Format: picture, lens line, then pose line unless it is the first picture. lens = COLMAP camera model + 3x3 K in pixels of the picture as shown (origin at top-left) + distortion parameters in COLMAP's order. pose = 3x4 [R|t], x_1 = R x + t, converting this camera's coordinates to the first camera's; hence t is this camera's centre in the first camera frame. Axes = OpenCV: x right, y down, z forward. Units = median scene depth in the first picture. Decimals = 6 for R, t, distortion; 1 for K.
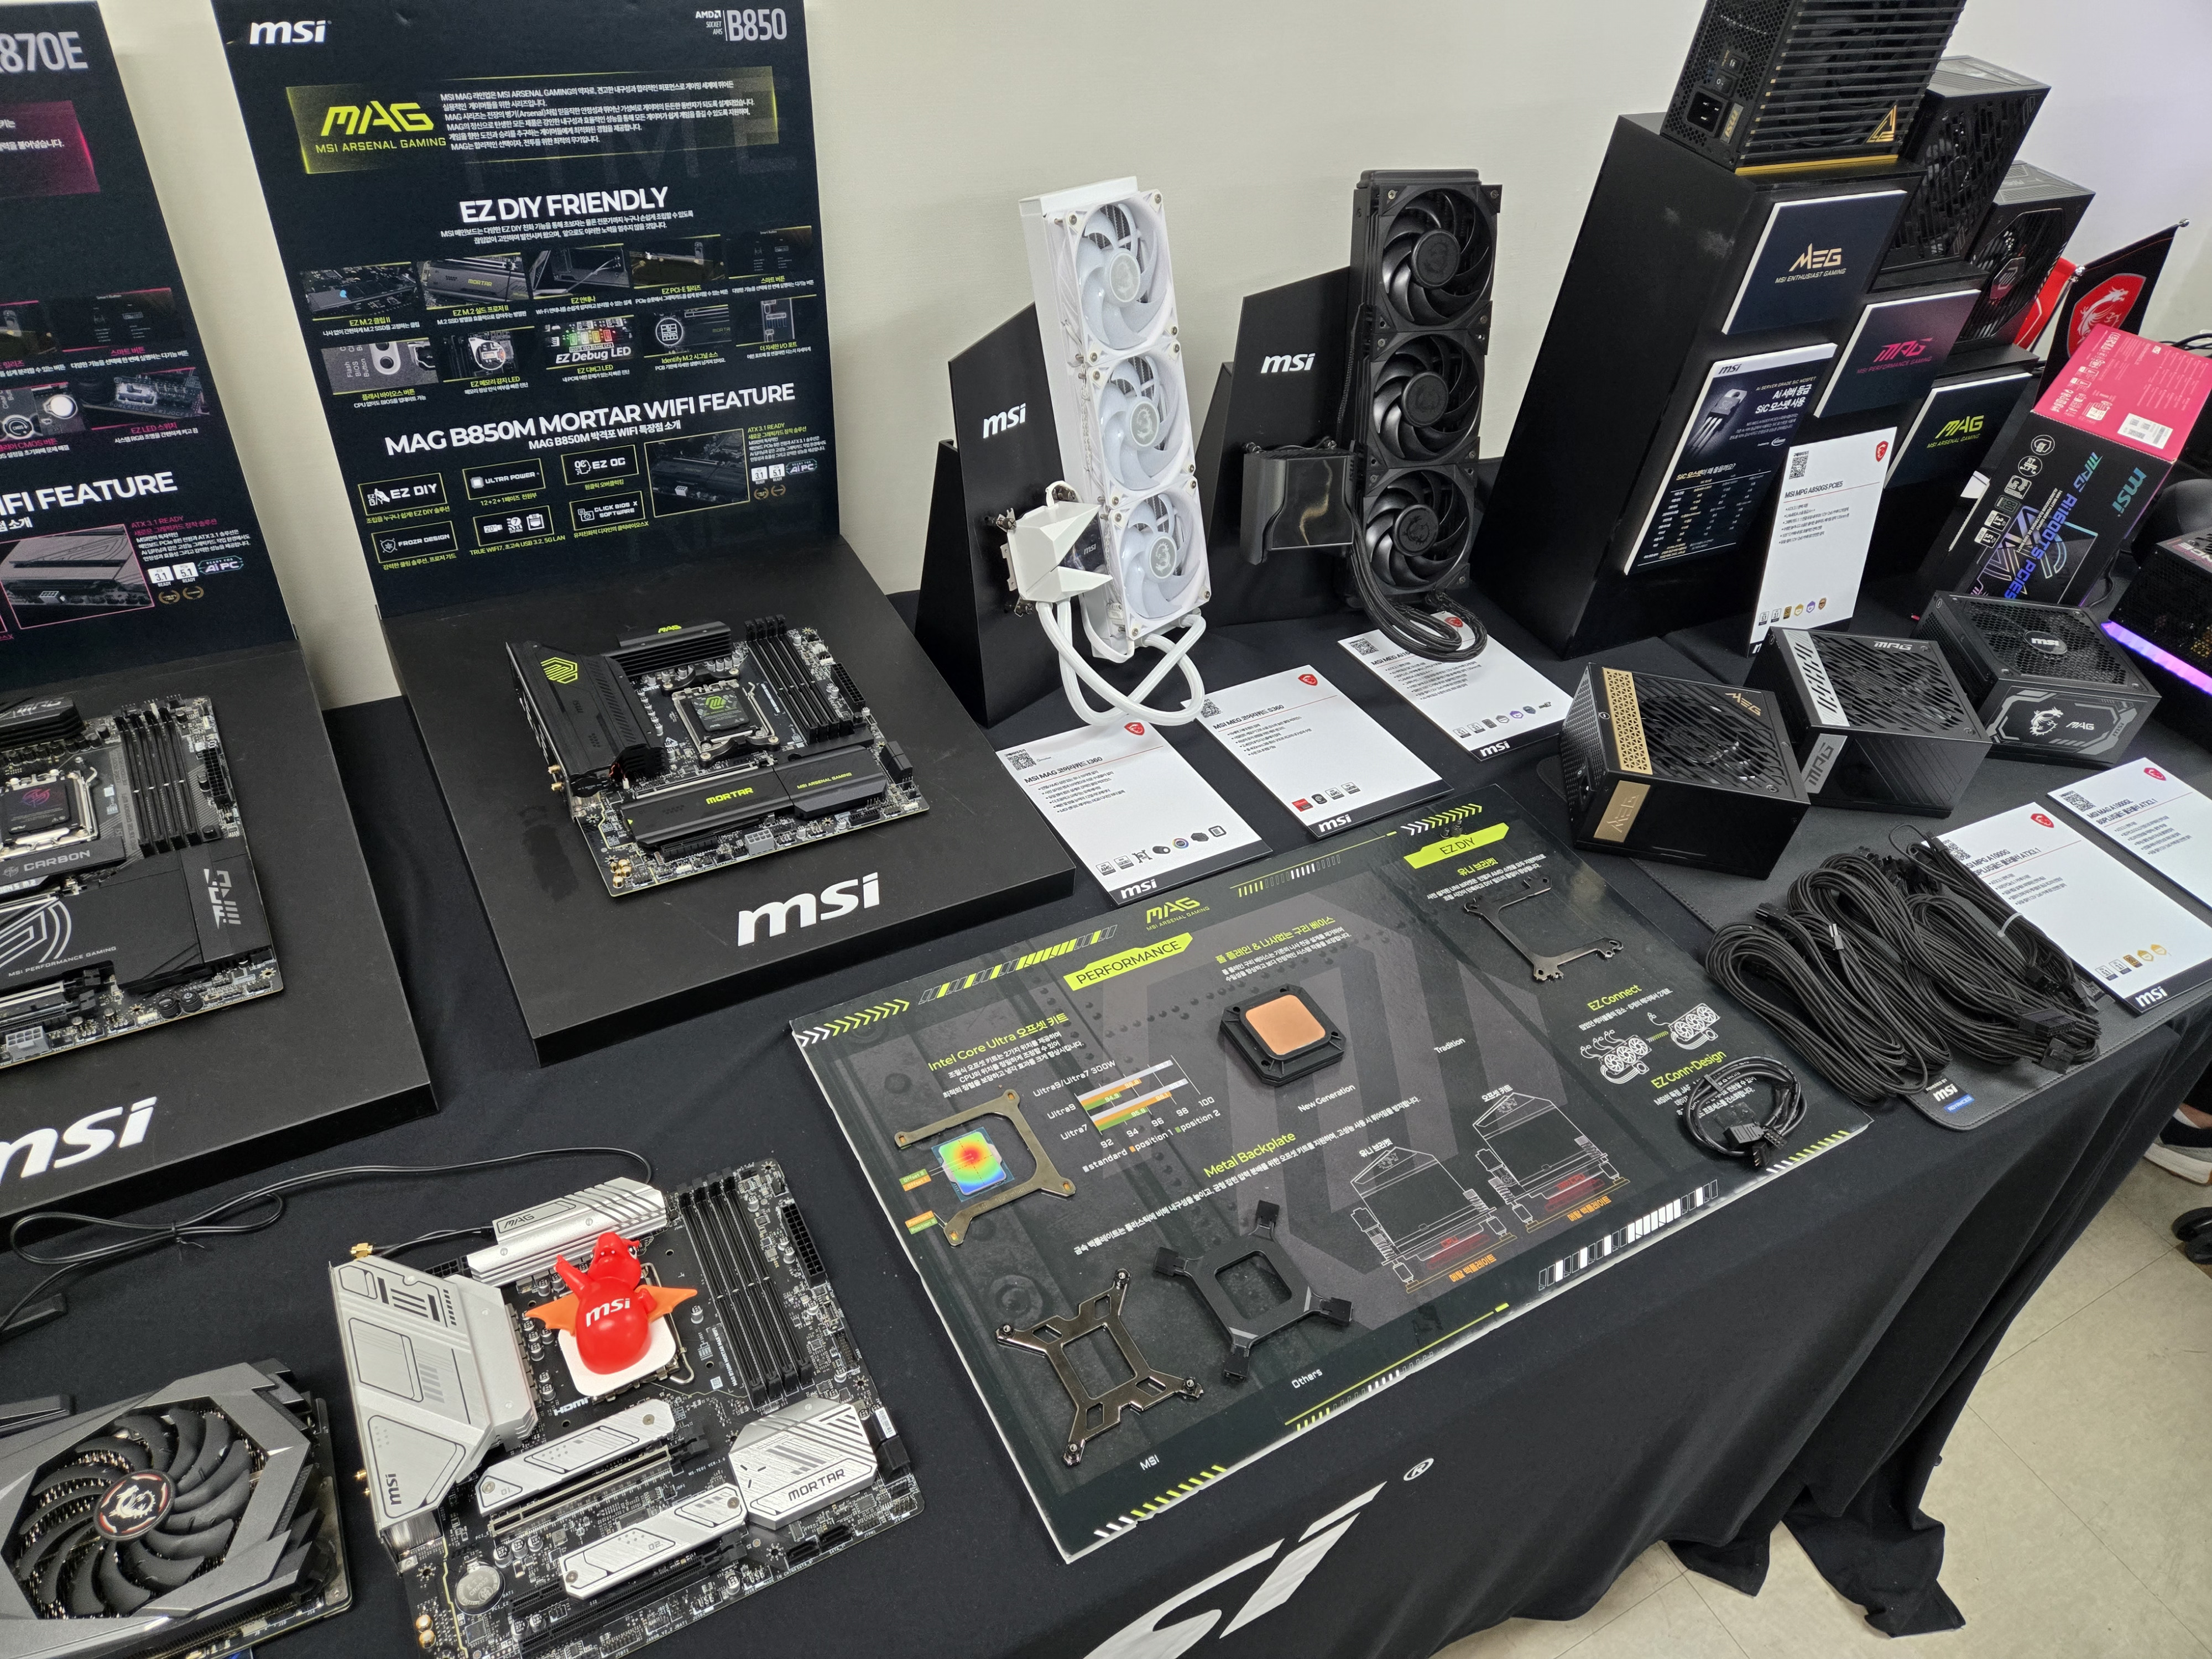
lens RADIAL K [[1482.7, 0, 1106.0], [0, 1482.7, 829.5], [0, 0, 1]] dist [0.010784, 0.002011]
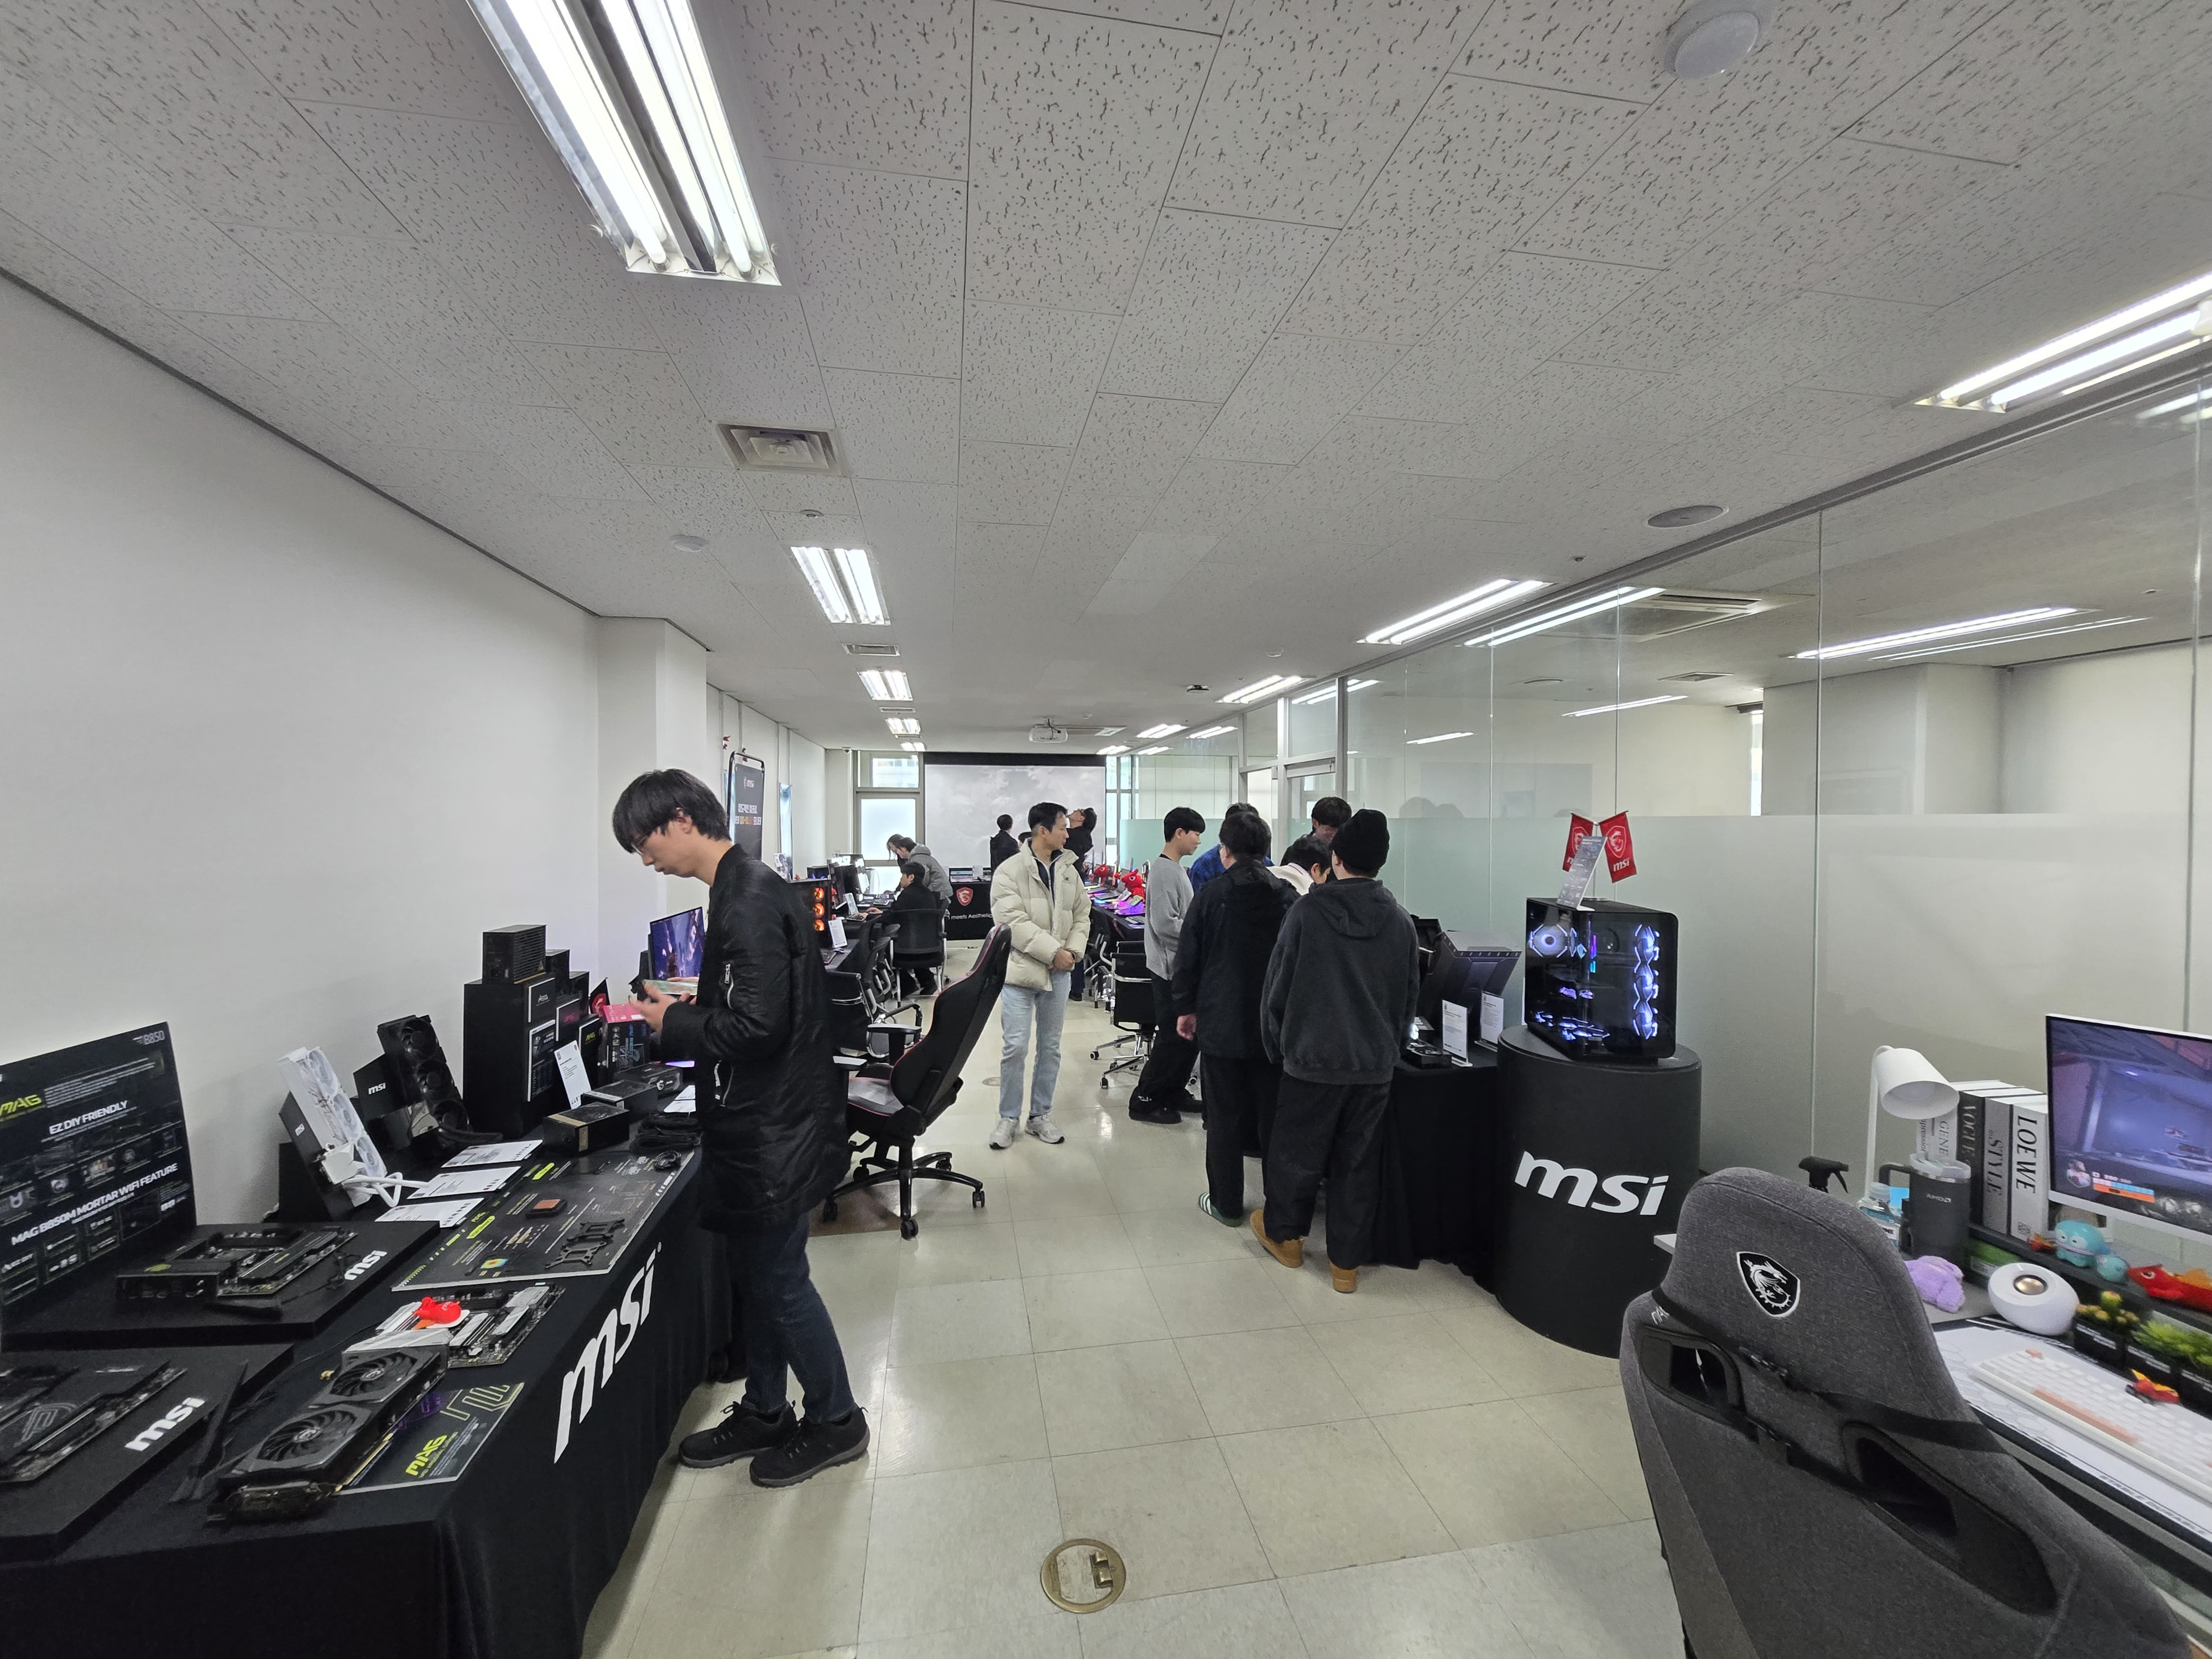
lens RADIAL K [[874.1, 0, 1106.0], [0, 874.1, 829.5], [0, 0, 1]] dist [0.002531, 0.000268]
pose [[0.330076, -0.115004, 0.936923, -1.061791], [0.641937, 0.755051, -0.133473, 0.491630], [-0.692075, 0.645501, 0.323049, -0.941492]]
